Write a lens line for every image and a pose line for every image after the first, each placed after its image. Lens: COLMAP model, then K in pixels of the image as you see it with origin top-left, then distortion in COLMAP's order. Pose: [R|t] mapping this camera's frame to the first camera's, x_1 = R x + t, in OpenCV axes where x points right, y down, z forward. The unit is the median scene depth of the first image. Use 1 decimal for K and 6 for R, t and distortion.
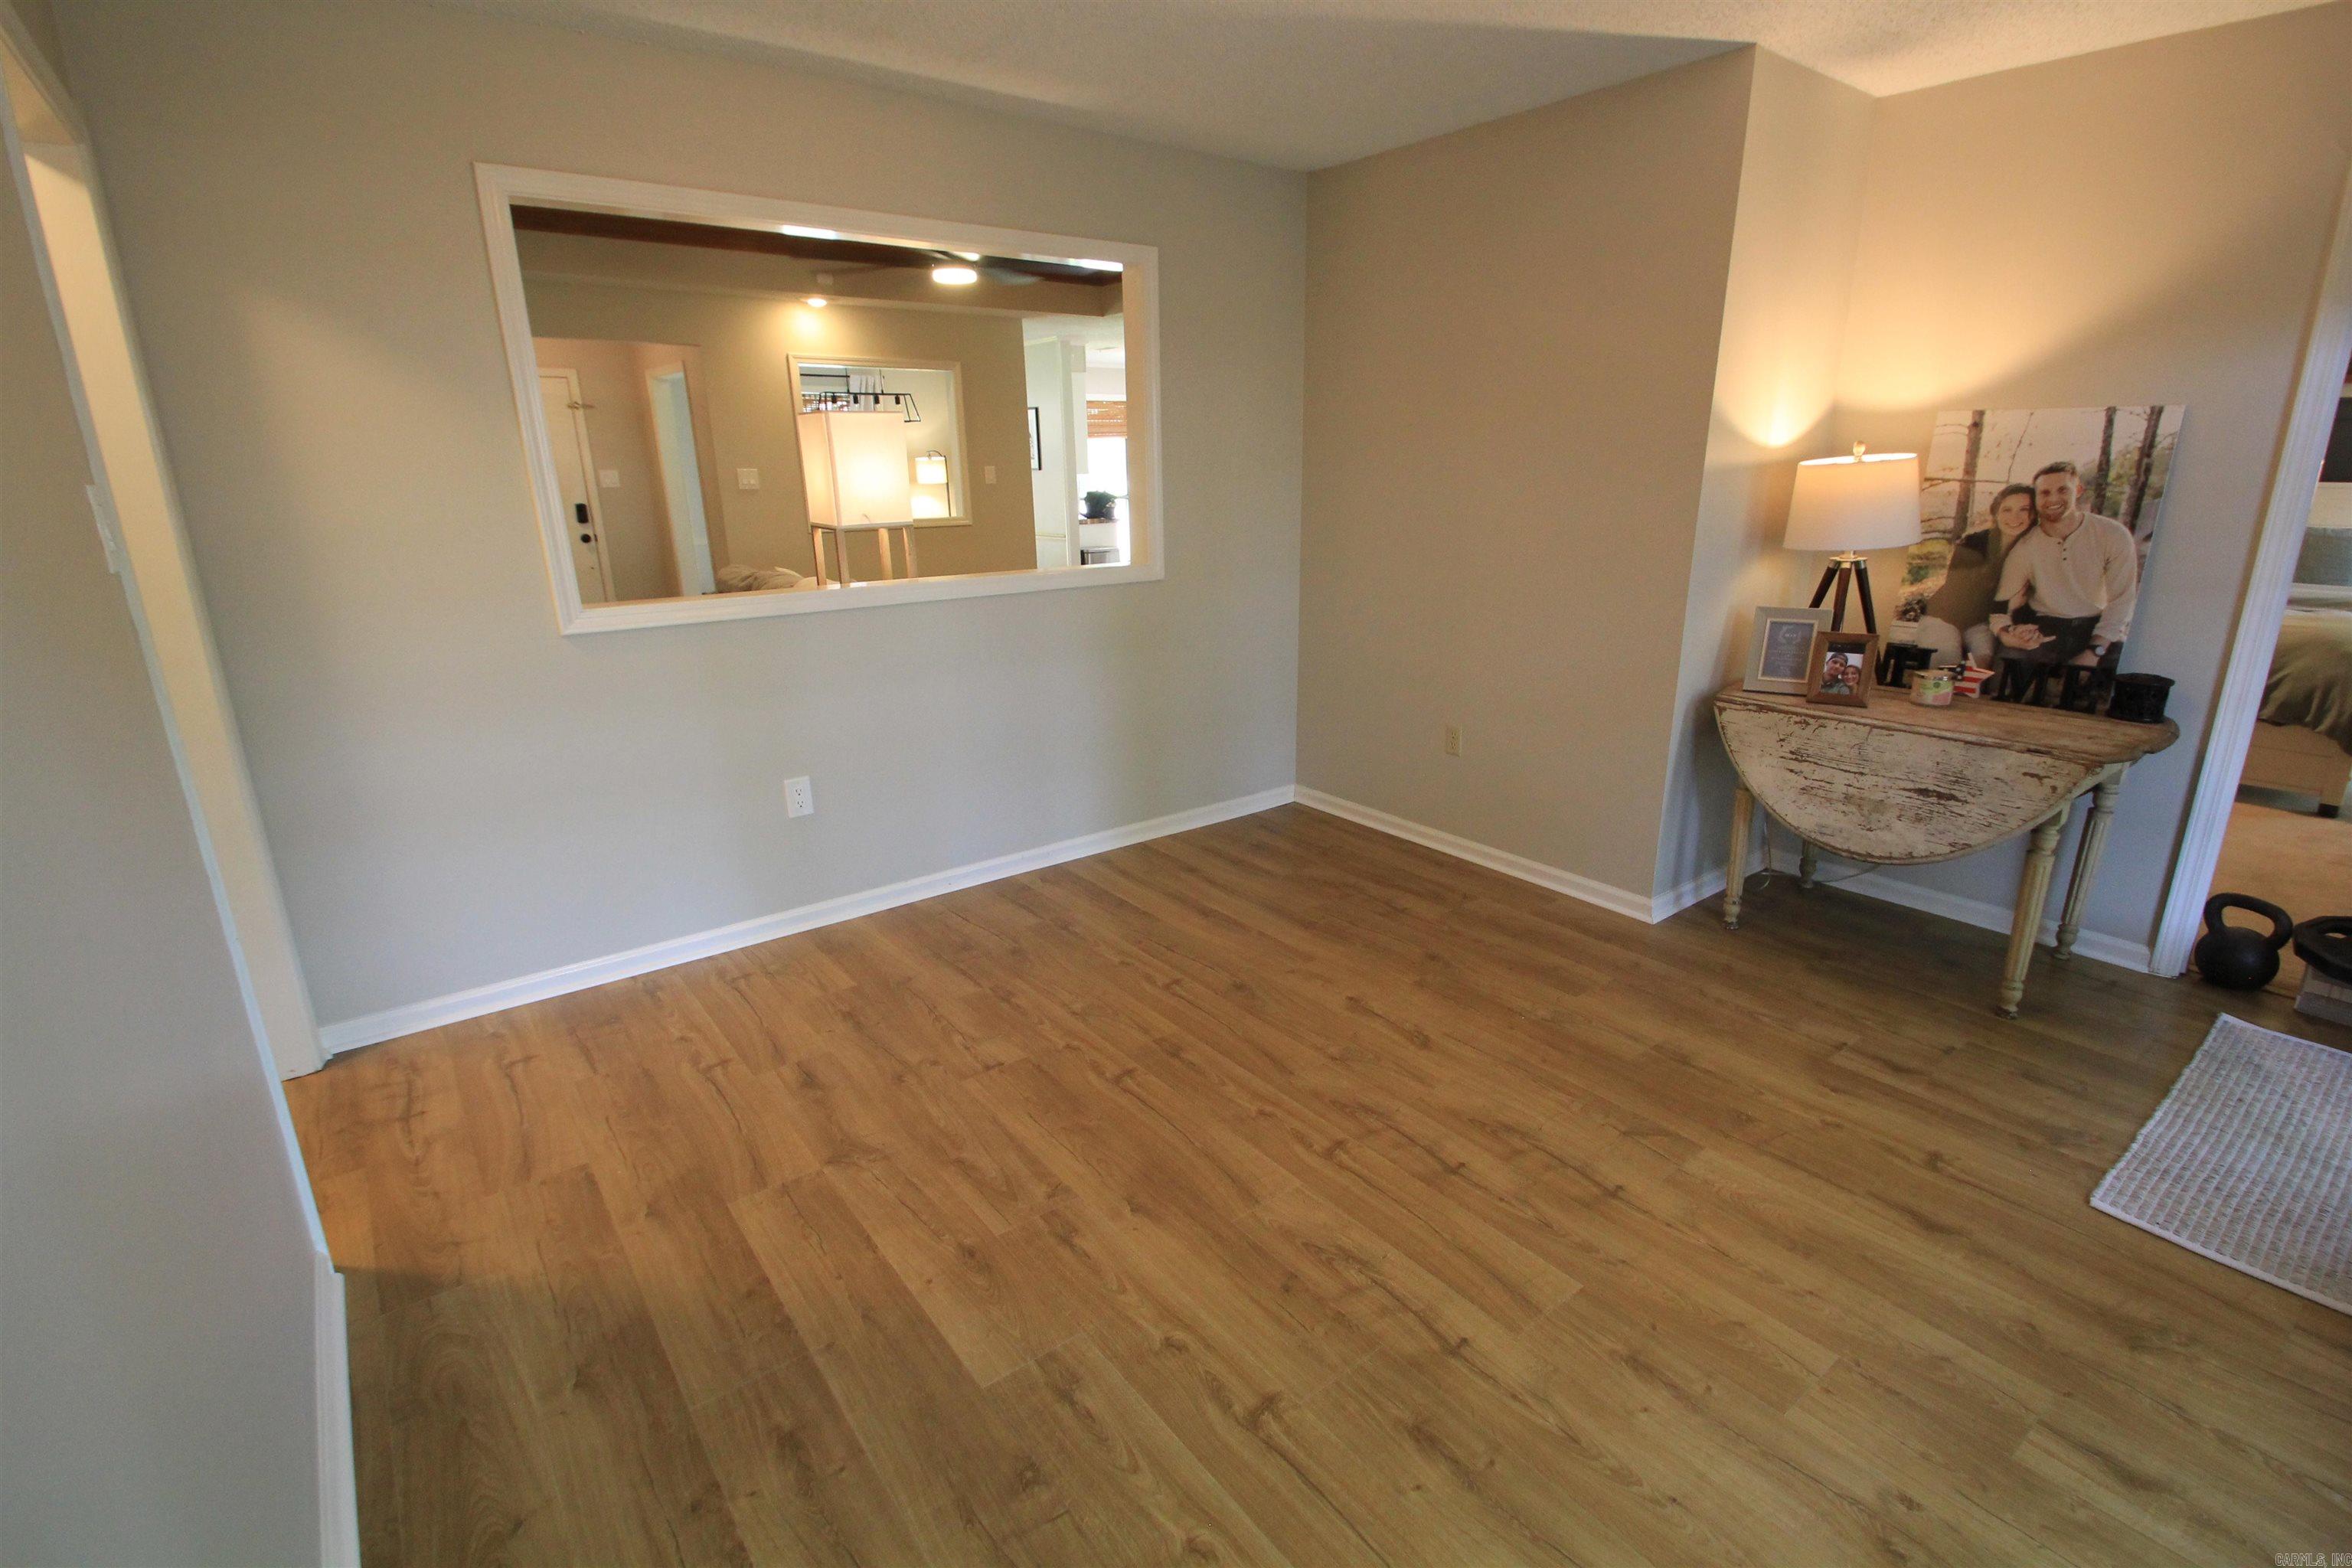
lens RADIAL K [[1092.6, 0, 1204.2], [0, 1092.6, 791.5], [0, 0, 1]] dist [0.015290, -0.016414]
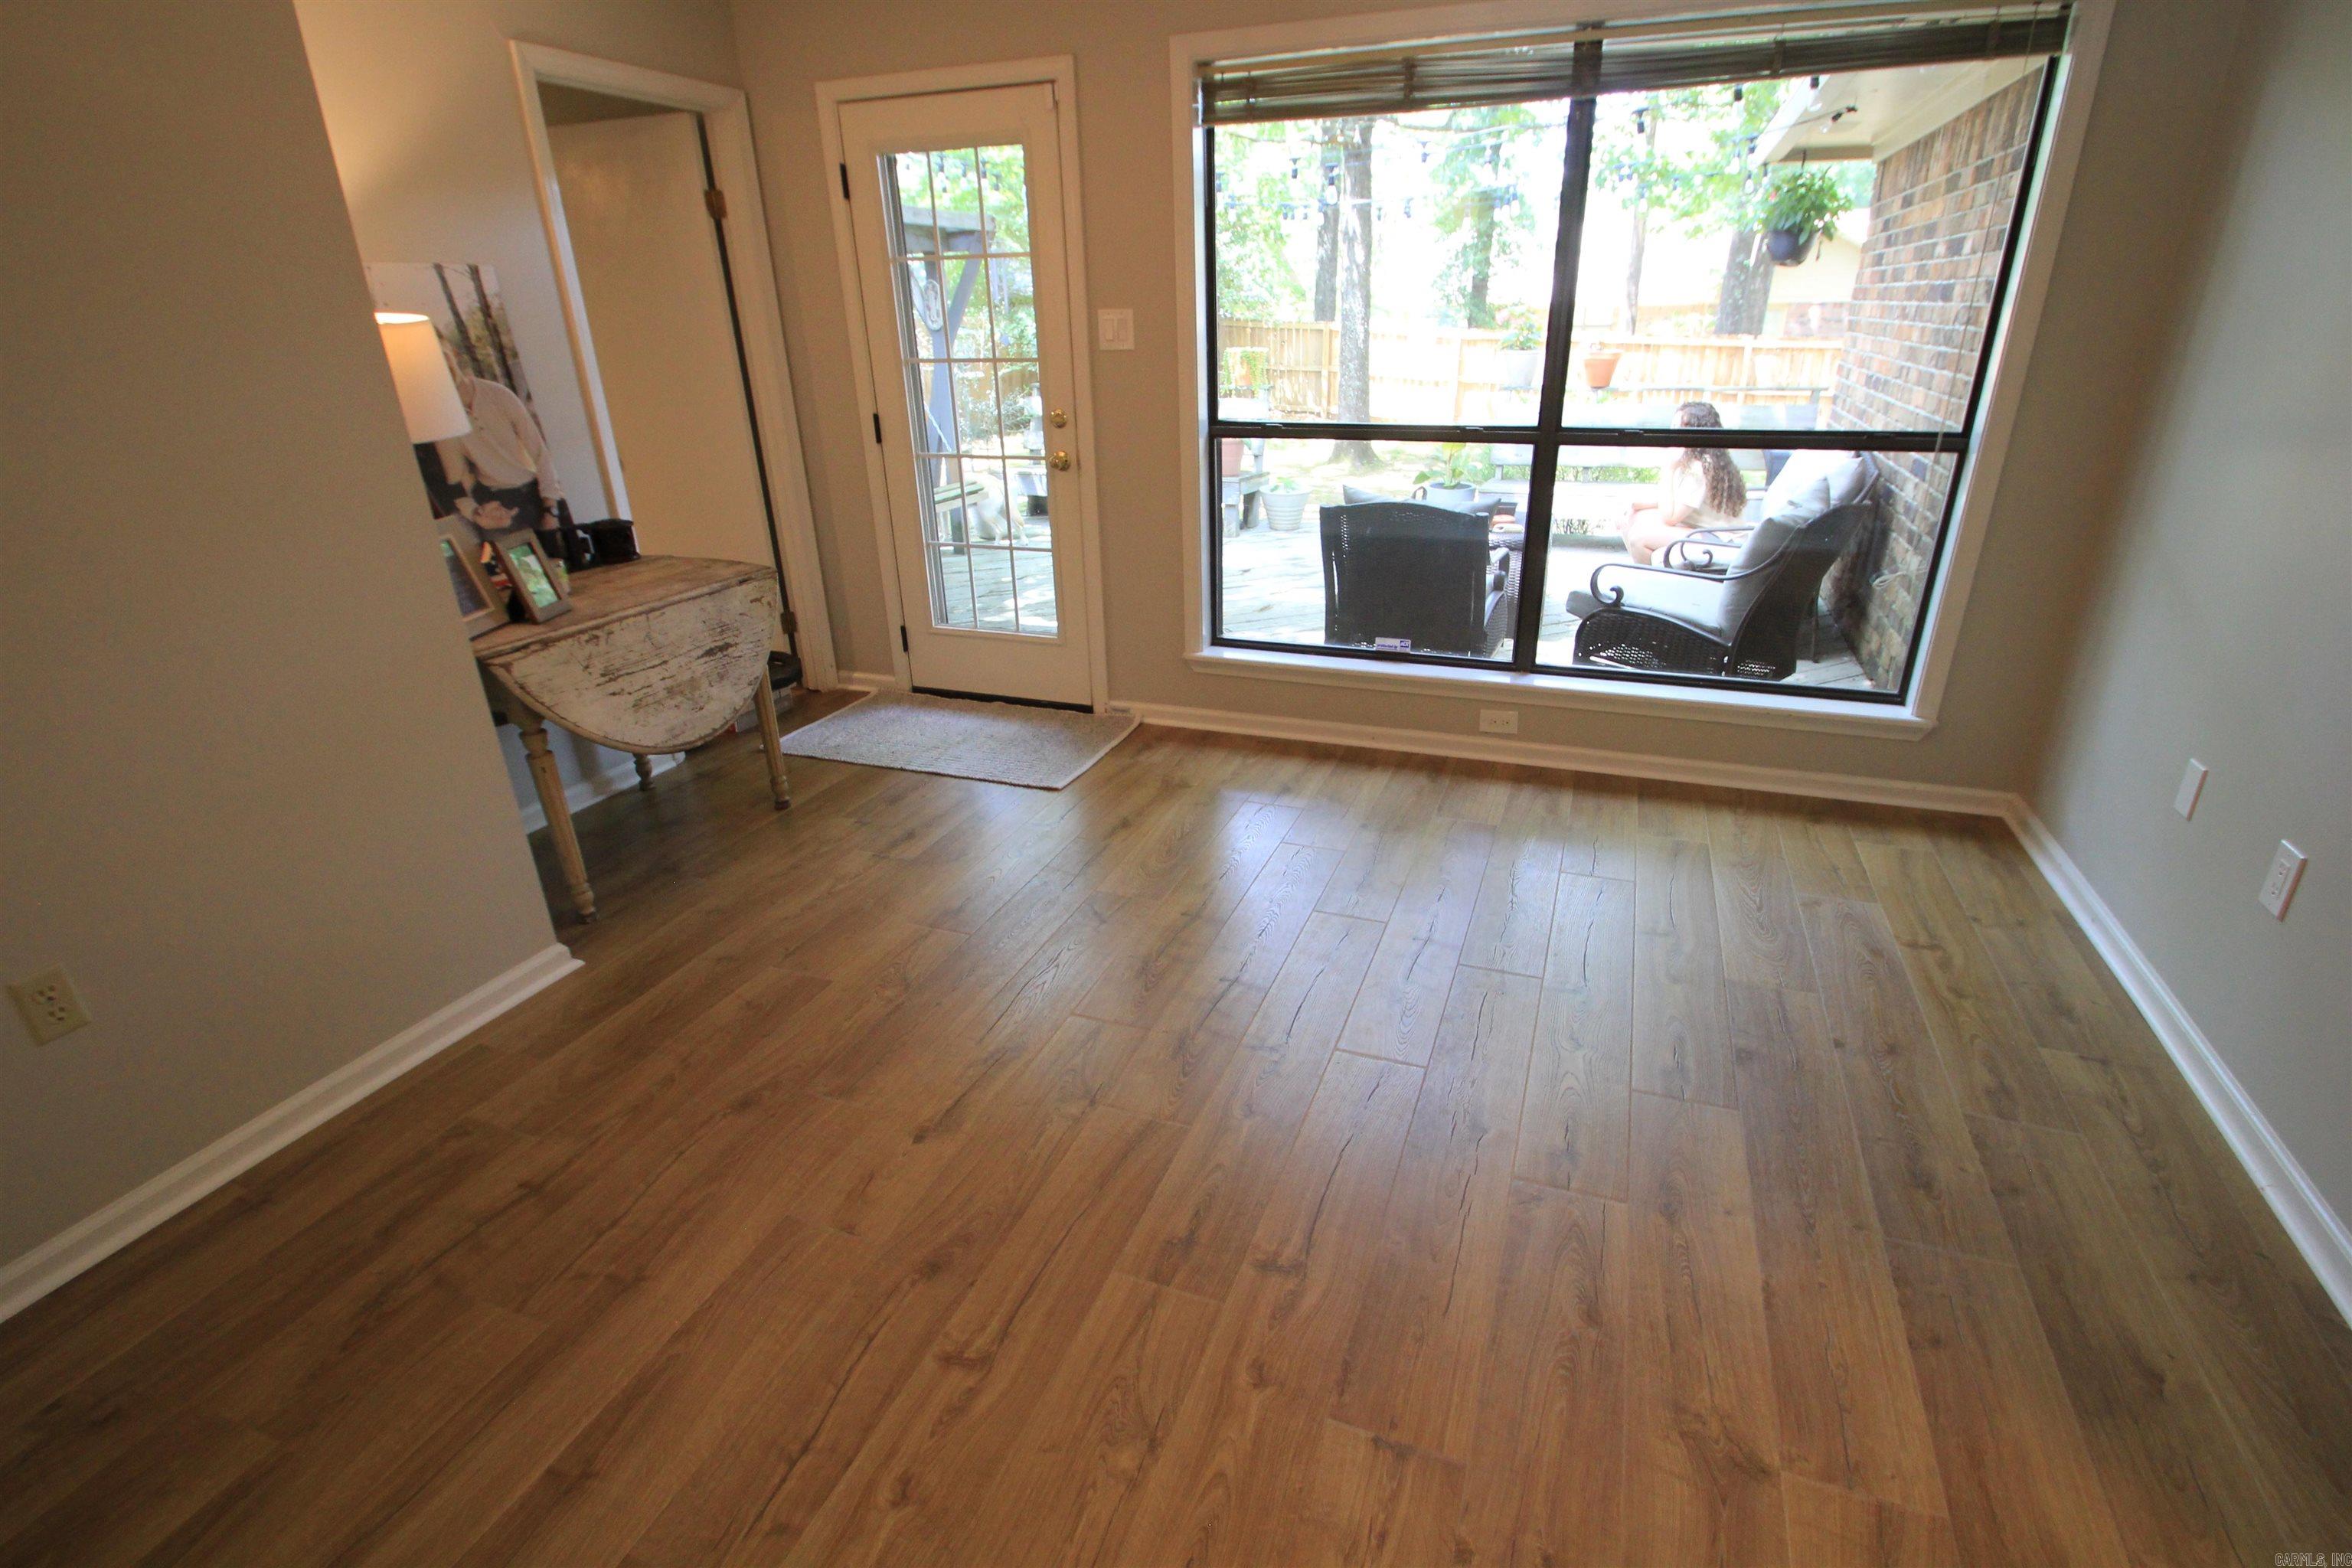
lens RADIAL K [[1092.6, 0, 1204.2], [0, 1092.6, 791.5], [0, 0, 1]] dist [0.015290, -0.016414]
pose [[-0.520245, -0.321923, 0.791019, -0.417885], [0.271143, 0.816049, 0.510437, -0.277970], [-0.809831, 0.480031, -0.337258, 0.987318]]
